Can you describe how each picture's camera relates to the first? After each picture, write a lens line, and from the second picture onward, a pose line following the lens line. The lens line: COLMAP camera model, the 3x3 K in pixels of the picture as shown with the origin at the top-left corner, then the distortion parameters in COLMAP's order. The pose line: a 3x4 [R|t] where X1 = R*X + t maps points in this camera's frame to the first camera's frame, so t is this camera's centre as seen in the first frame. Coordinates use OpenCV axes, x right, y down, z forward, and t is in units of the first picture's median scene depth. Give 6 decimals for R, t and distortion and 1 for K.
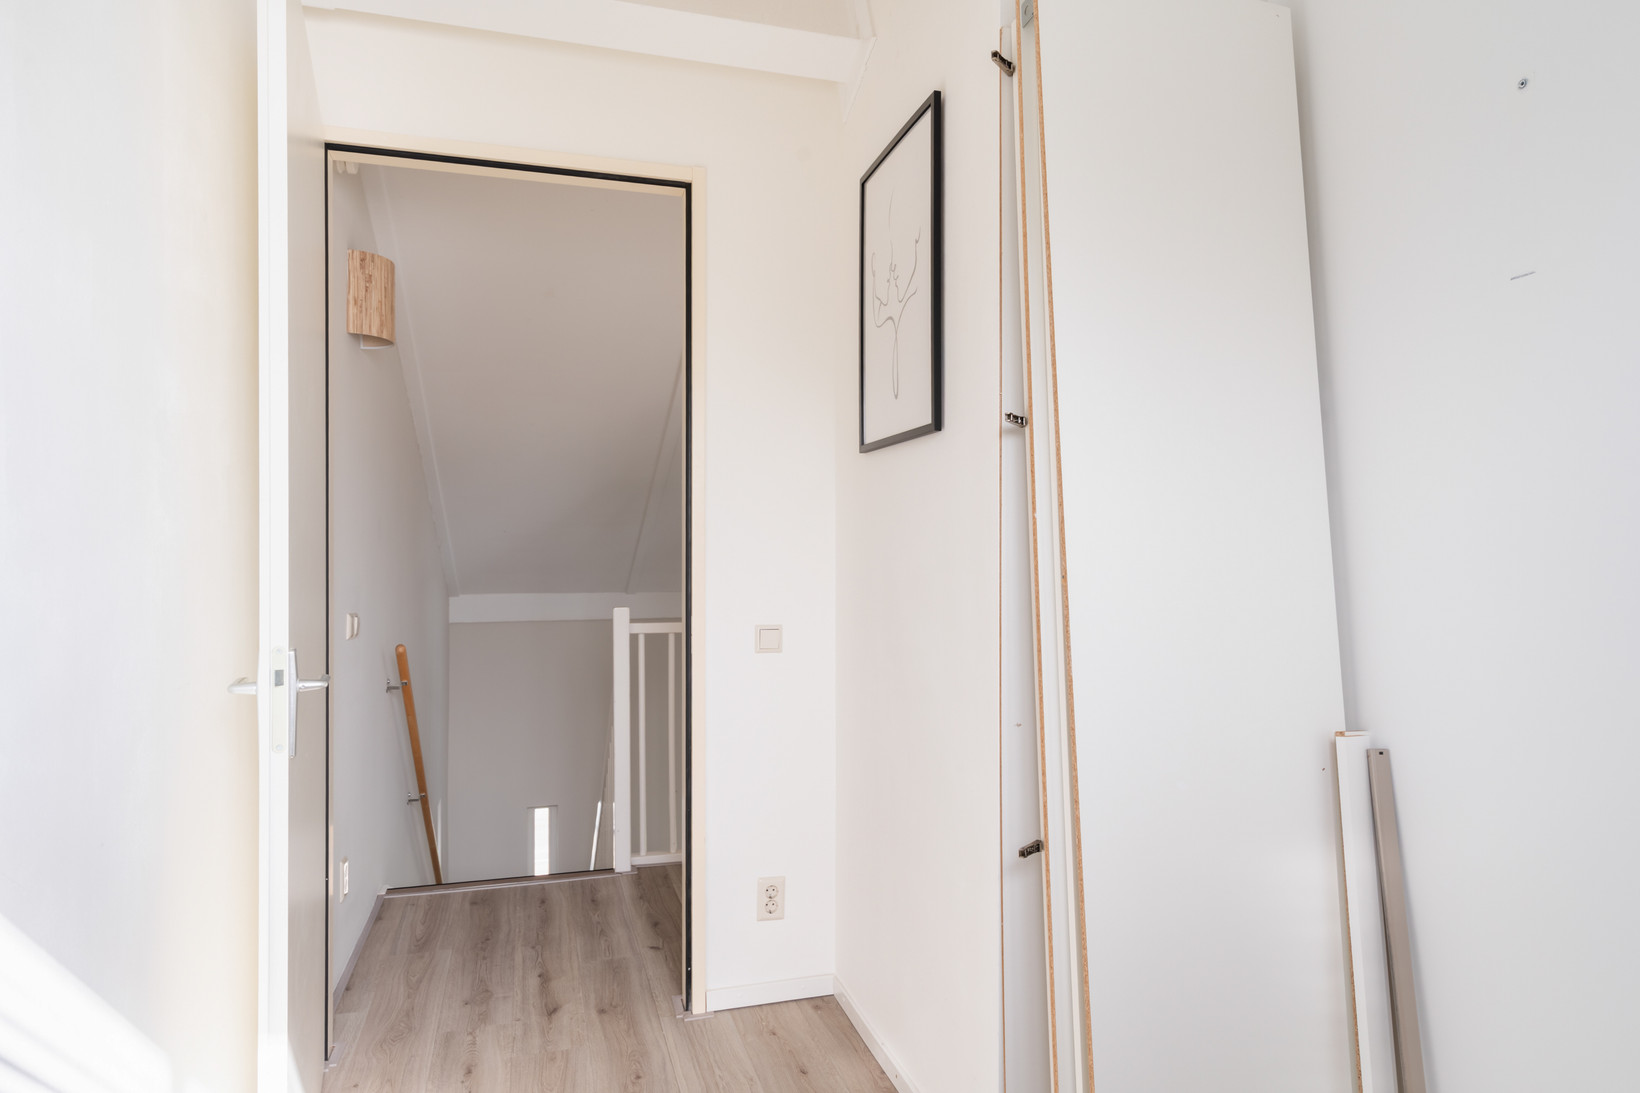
lens RADIAL K [[983.1, 0, 828.0], [0, 983.1, 554.6], [0, 0, 1]] dist [0.002952, -0.001295]
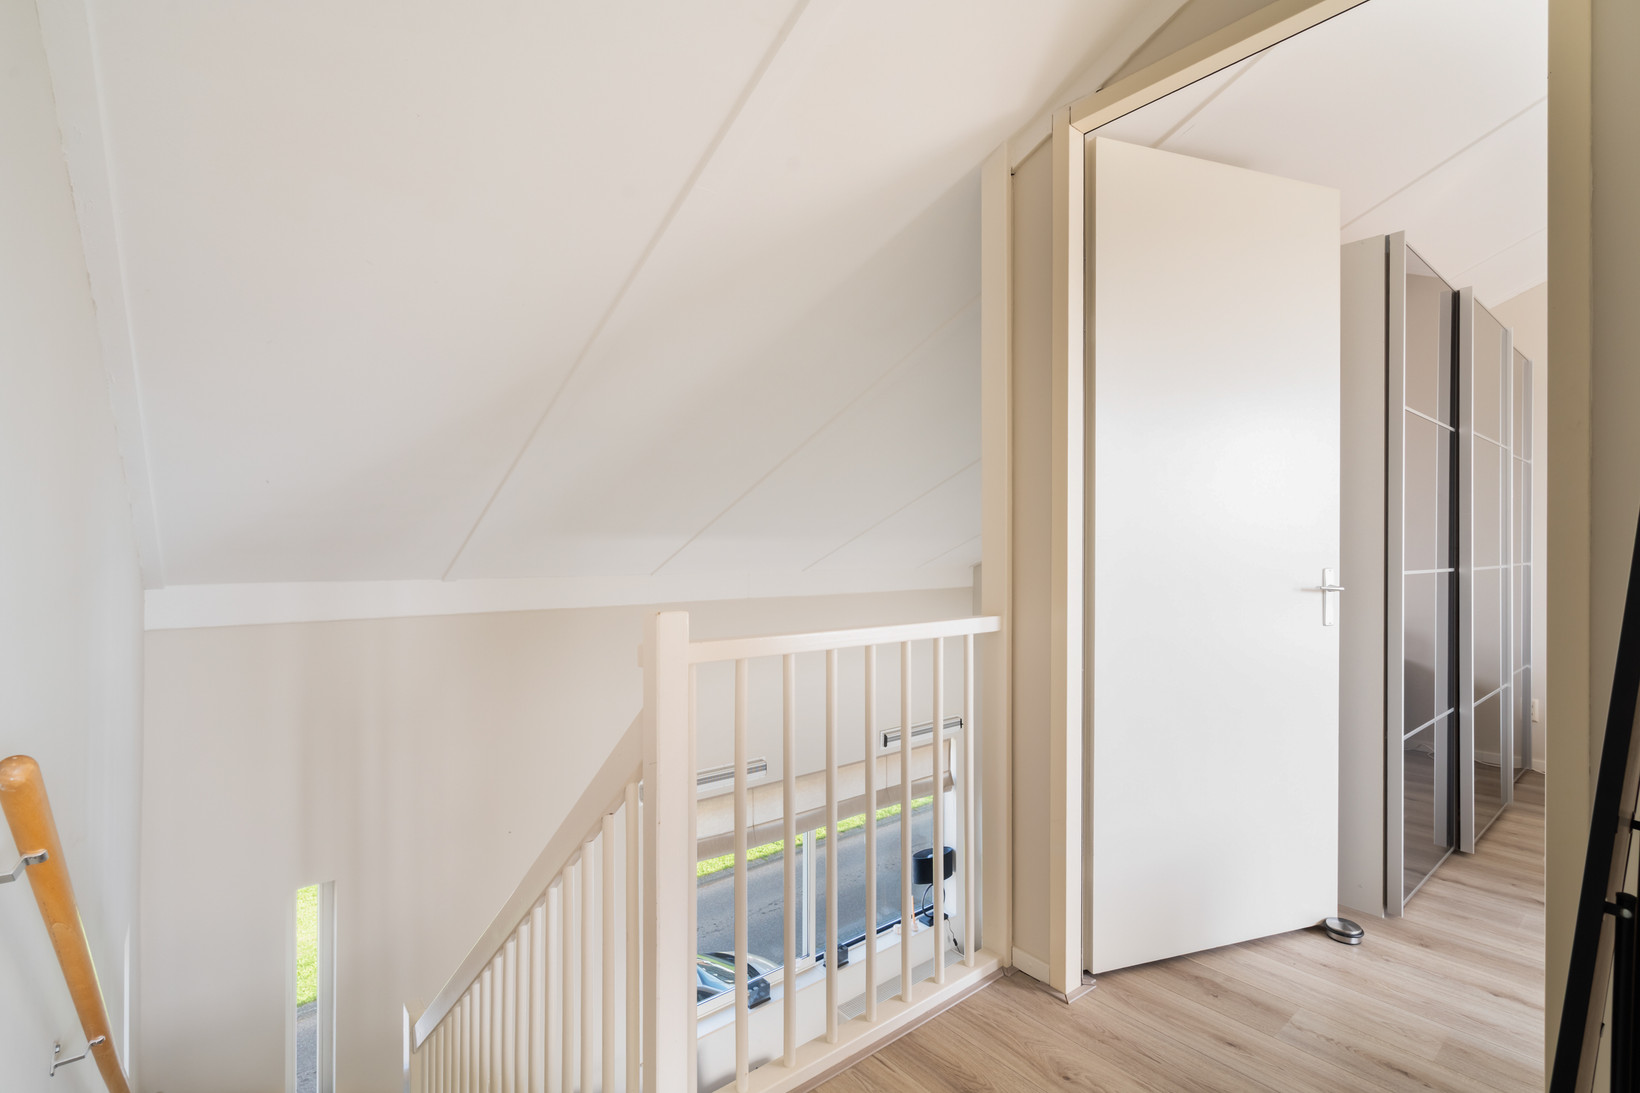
lens RADIAL K [[735.8, 0, 824.7], [0, 735.8, 545.5], [0, 0, 1]] dist [-0.002306, 0.000616]
pose [[0.921664, 0.003313, 0.387975, -0.166702], [-0.002114, 0.999992, -0.003518, 0.015297], [-0.387984, 0.002422, 0.921663, 0.395053]]
